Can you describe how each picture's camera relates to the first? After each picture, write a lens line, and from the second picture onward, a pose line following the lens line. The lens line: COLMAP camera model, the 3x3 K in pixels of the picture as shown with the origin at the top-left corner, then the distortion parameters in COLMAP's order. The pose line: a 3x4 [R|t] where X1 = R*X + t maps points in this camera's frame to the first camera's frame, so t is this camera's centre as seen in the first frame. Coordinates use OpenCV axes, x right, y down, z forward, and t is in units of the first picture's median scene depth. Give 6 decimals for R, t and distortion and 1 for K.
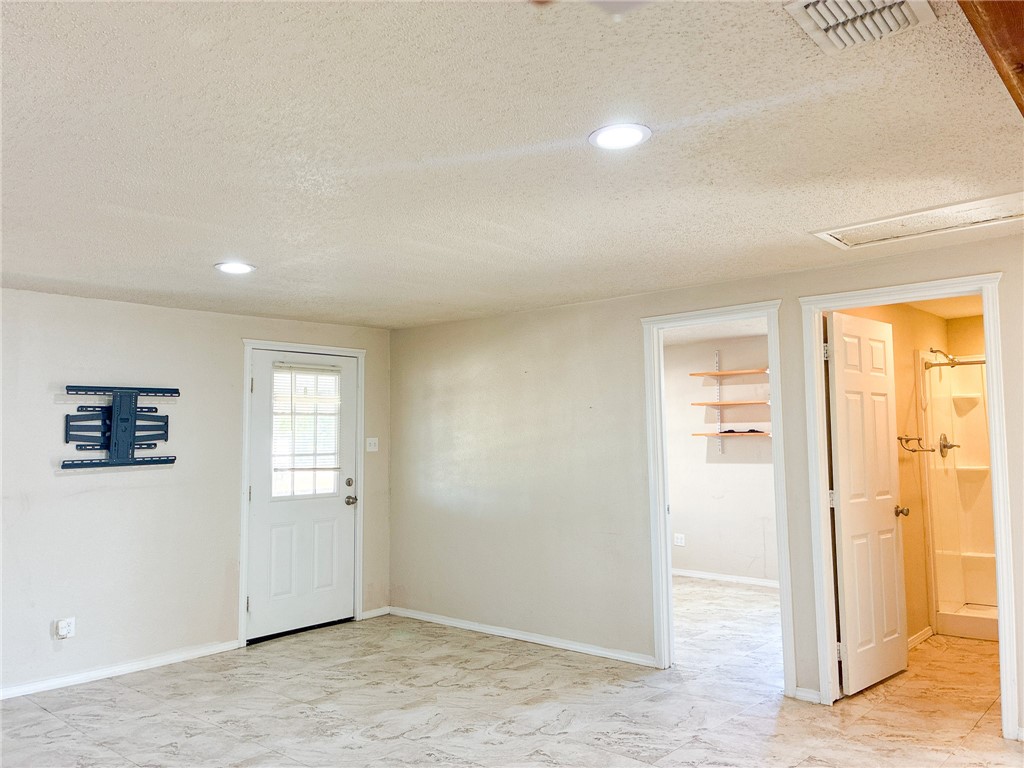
lens RADIAL K [[779.7, 0, 512.0], [0, 779.7, 384.0], [0, 0, 1]] dist [0.082143, -0.108505]
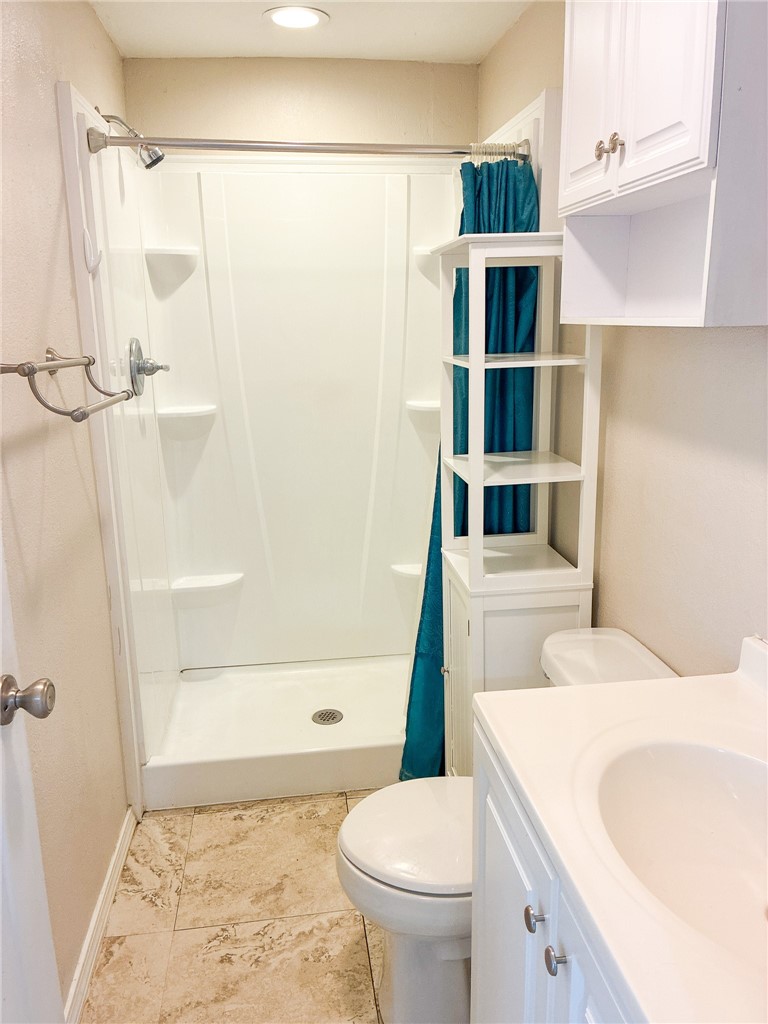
lens RADIAL K [[779.7, 0, 384.0], [0, 779.7, 512.0], [0, 0, 1]] dist [0.082143, -0.108505]
pose [[0.657623, -0.171819, 0.733492, 0.312479], [-0.053764, 0.960457, 0.273188, 0.030307], [-0.751427, -0.219090, 0.622381, 0.624790]]
